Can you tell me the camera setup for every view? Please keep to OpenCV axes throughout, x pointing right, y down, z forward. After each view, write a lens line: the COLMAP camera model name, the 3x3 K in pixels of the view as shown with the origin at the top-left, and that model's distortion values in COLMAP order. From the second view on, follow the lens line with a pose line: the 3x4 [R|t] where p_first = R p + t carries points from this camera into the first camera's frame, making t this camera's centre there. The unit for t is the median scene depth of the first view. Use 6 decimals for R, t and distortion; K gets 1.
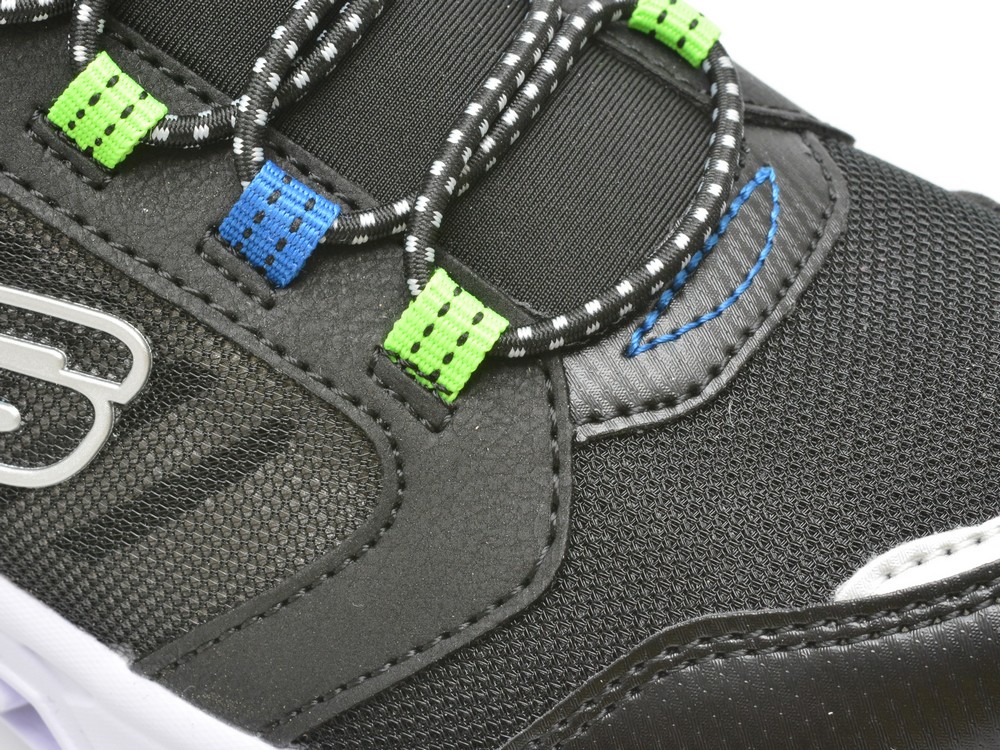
lens RADIAL K [[3691.7, 0, 500.0], [0, 3691.7, 375.0], [0, 0, 1]] dist [0.009731, -1.524503]
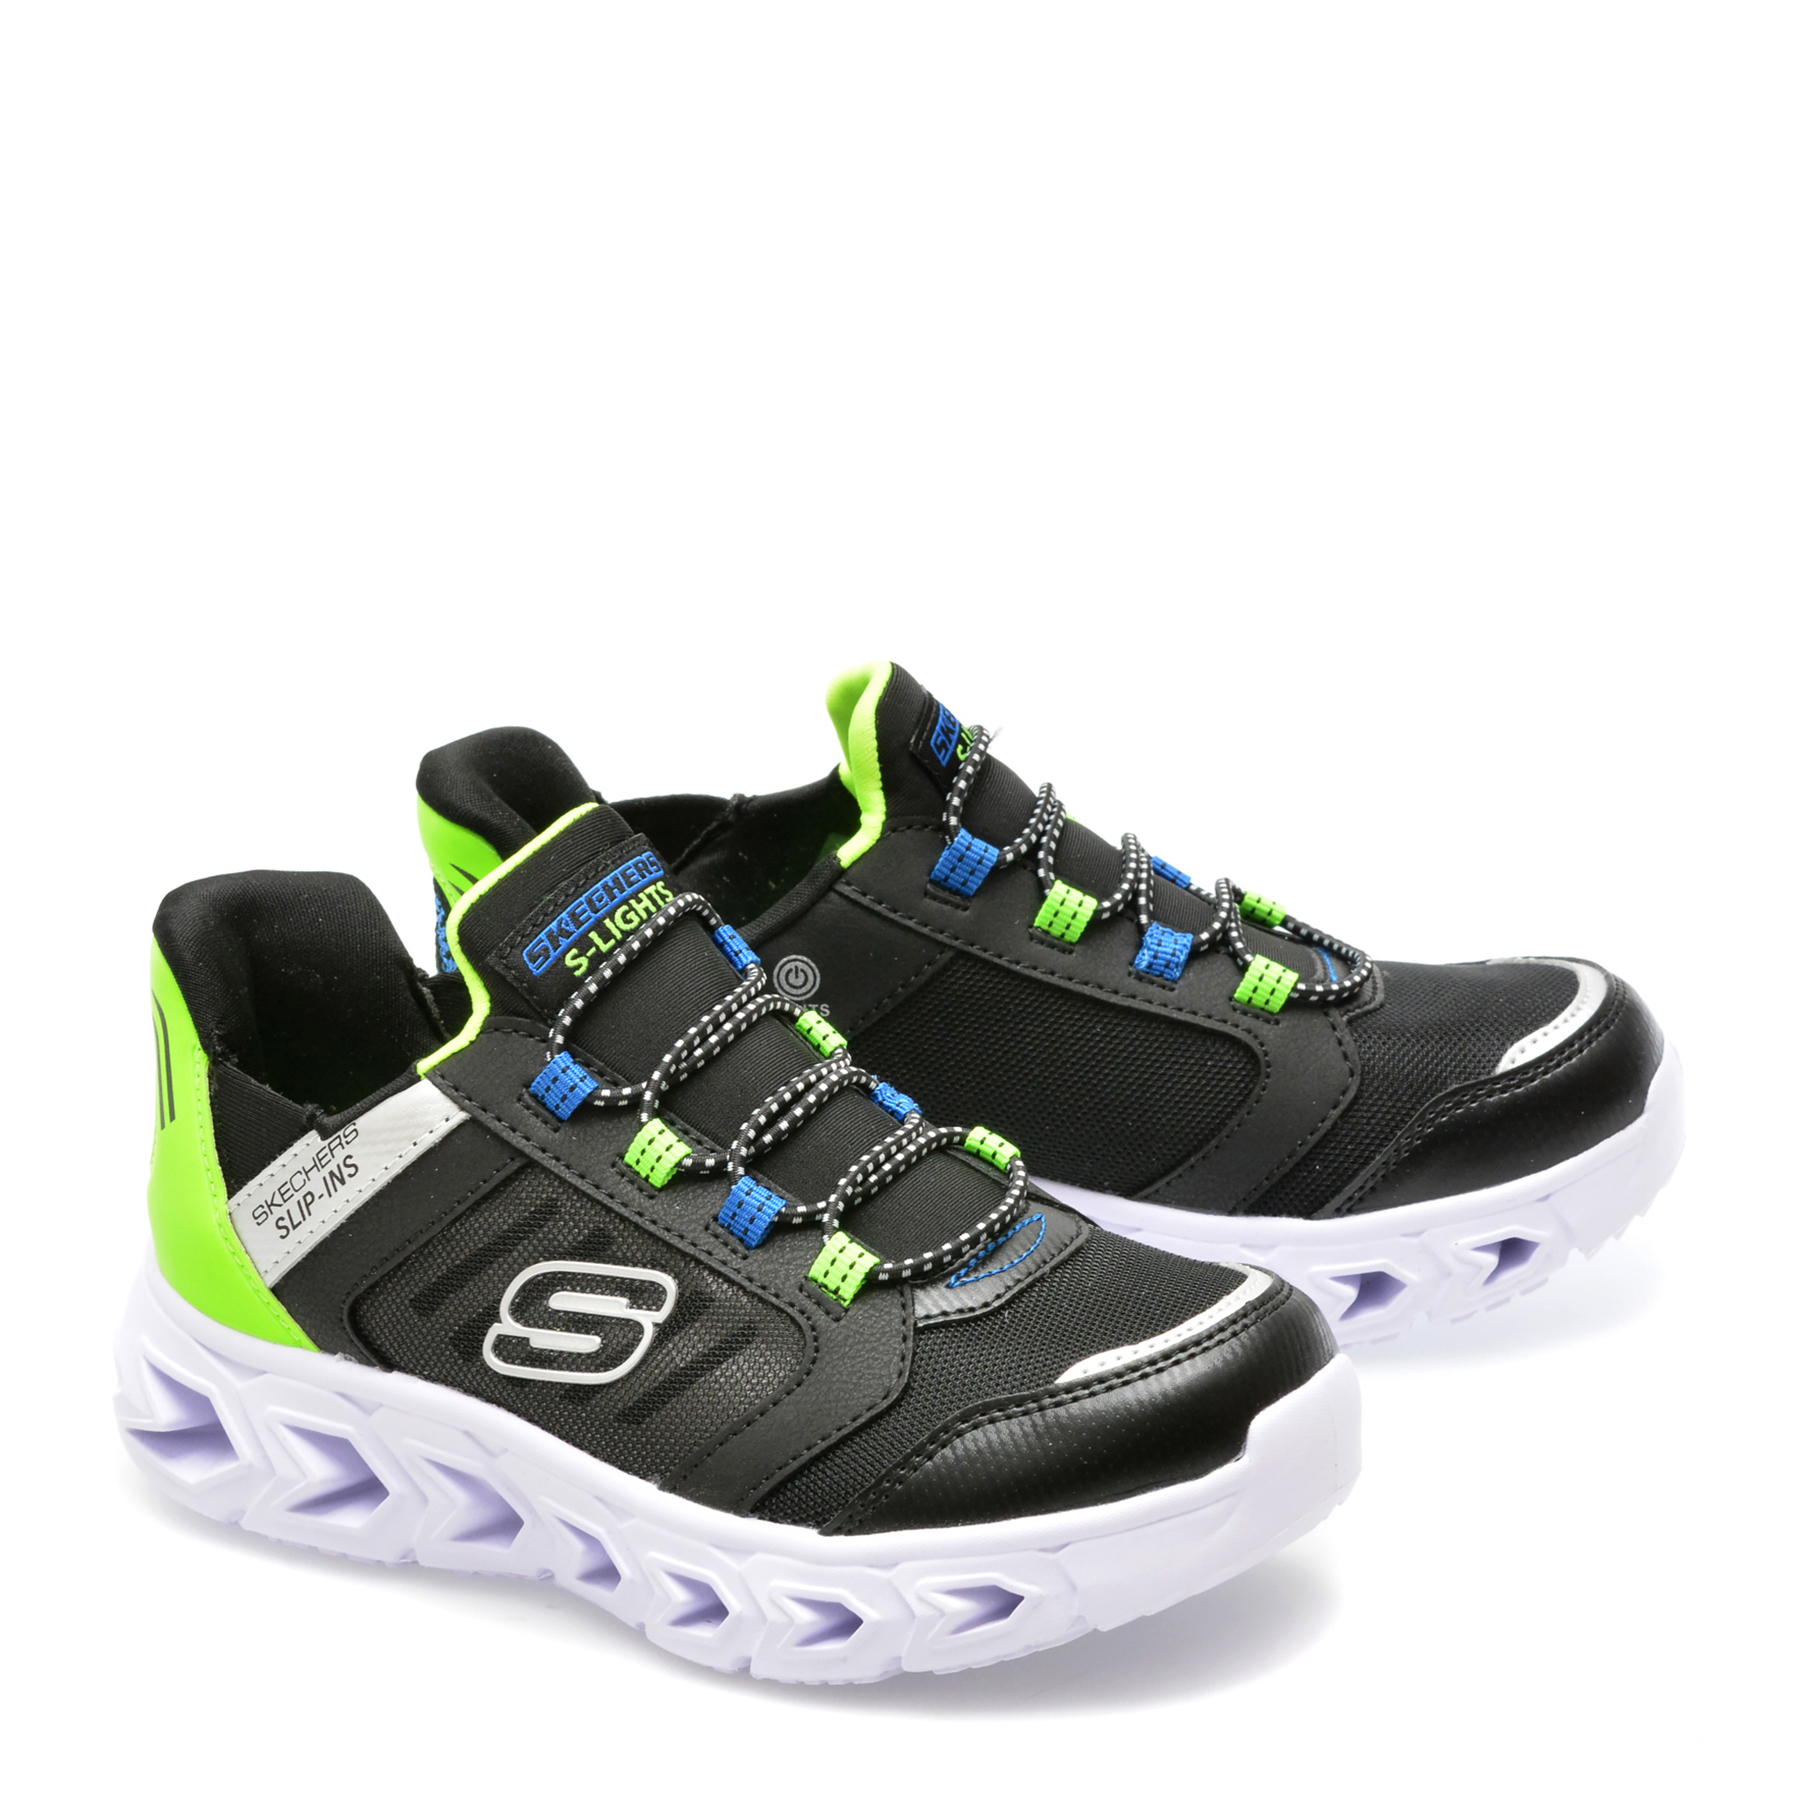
lens RADIAL K [[6575.5, 0, 900.0], [0, 6575.5, 900.0], [0, 0, 1]] dist [-0.164448, -3.830413]
pose [[0.996969, -0.007472, -0.077435, 0.255088], [-0.026786, 0.901542, -0.431861, 1.179019], [0.073037, 0.432627, 0.898610, -1.884236]]
